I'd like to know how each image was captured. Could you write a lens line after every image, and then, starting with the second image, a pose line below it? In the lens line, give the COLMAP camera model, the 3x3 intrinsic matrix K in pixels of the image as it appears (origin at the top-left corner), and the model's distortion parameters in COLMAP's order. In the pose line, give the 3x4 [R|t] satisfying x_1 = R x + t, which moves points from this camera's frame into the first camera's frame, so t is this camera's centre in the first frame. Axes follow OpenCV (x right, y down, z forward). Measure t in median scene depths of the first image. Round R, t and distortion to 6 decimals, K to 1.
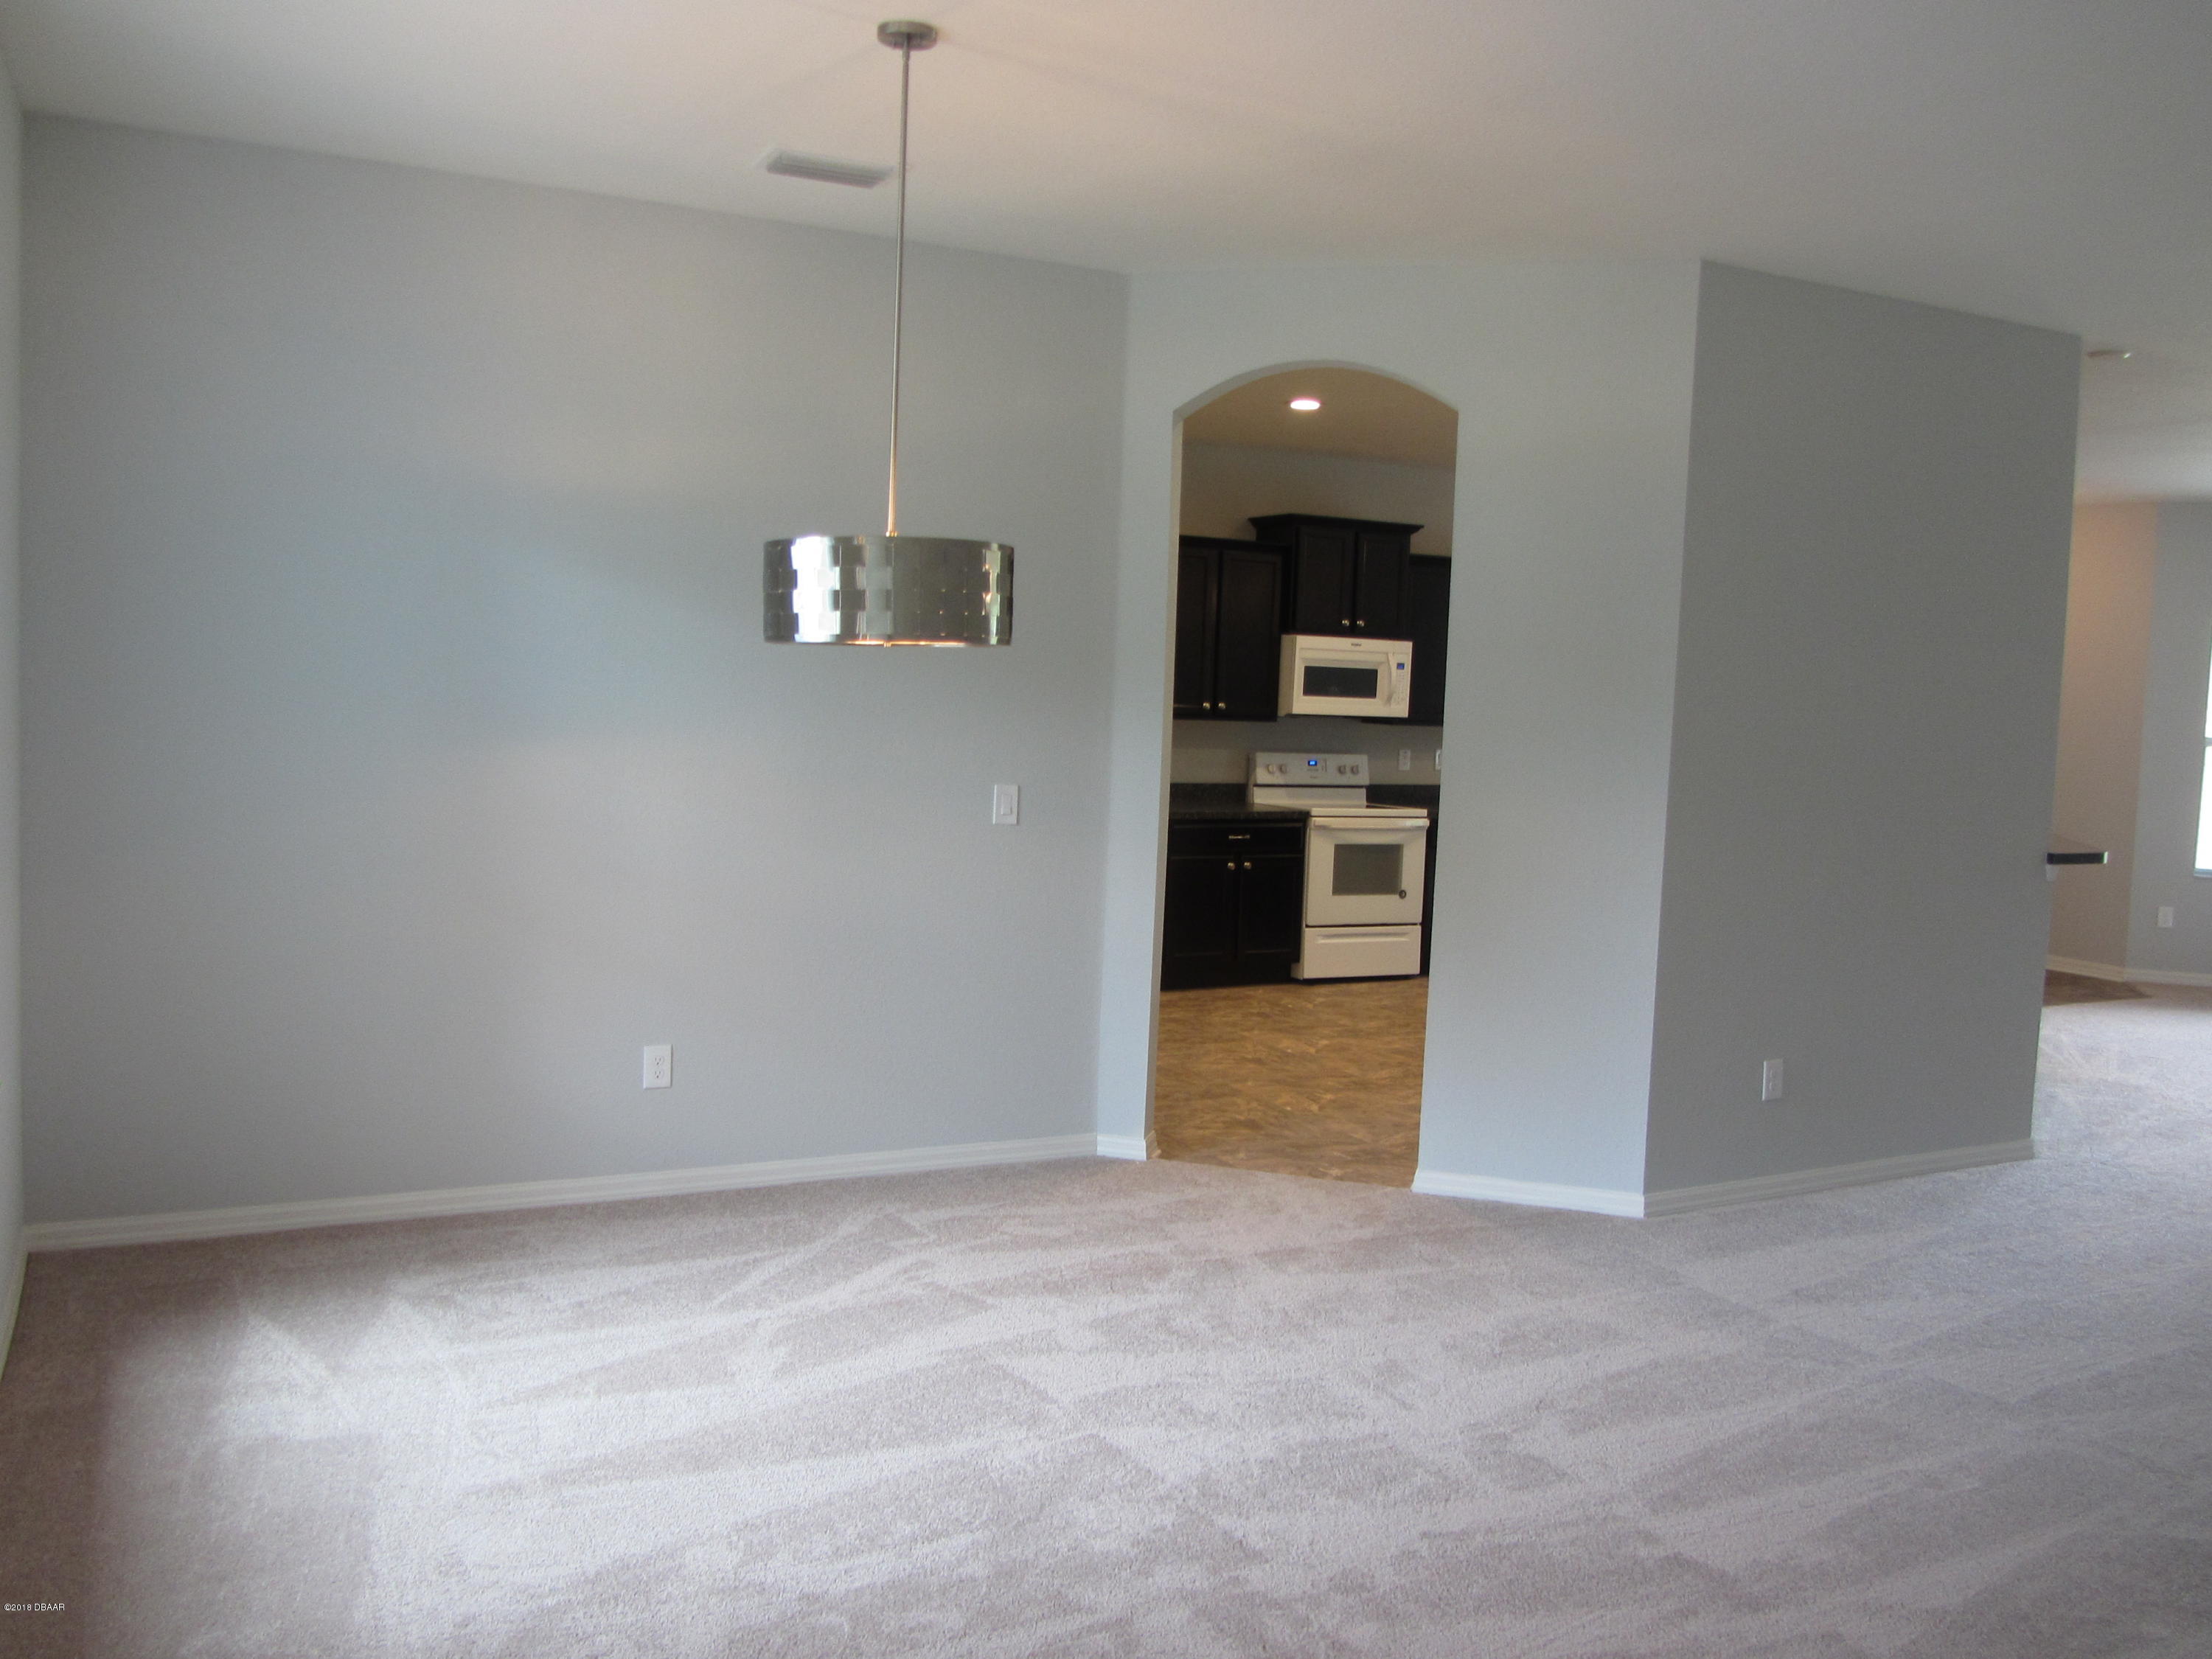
lens RADIAL K [[1915.7, 0, 1106.0], [0, 1915.7, 829.5], [0, 0, 1]] dist [-0.003177, -0.000413]
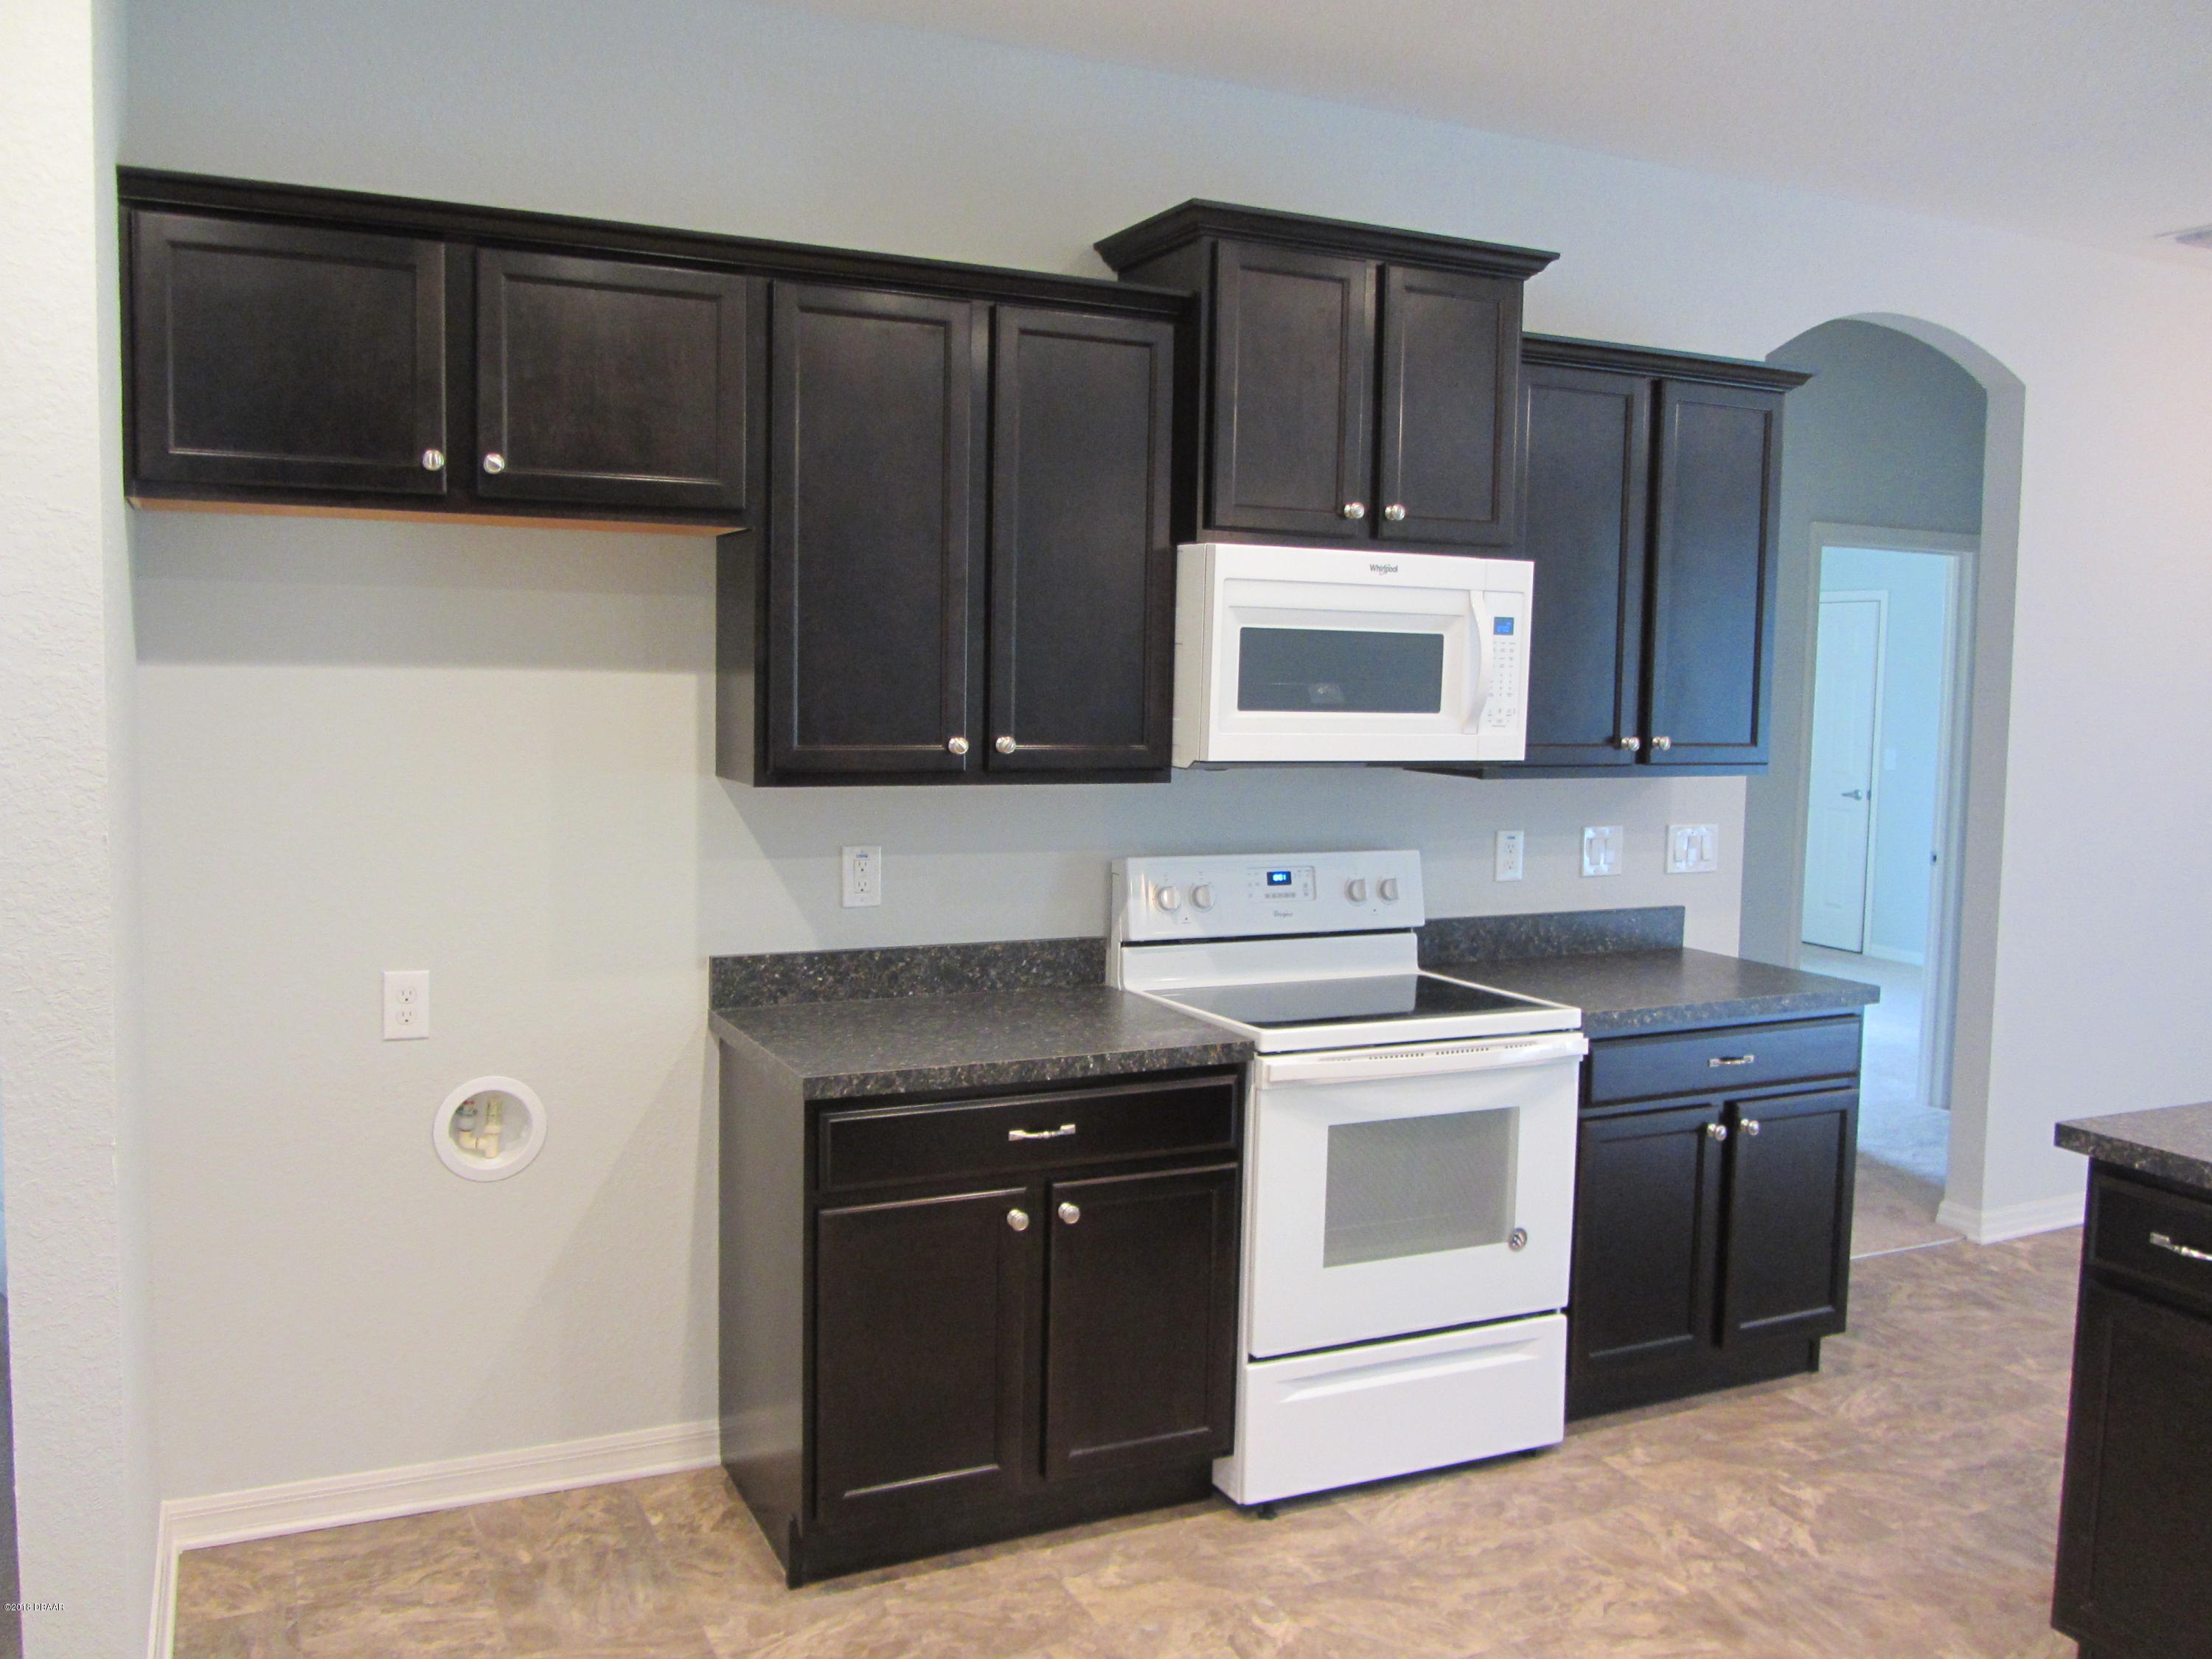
lens RADIAL K [[1915.7, 0, 1106.0], [0, 1915.7, 829.5], [0, 0, 1]] dist [-0.003177, -0.000413]
pose [[0.999504, -0.012716, -0.028797, 0.088004], [0.013027, 0.999859, 0.010640, -0.051535], [0.028658, -0.011010, 0.999529, 0.636232]]
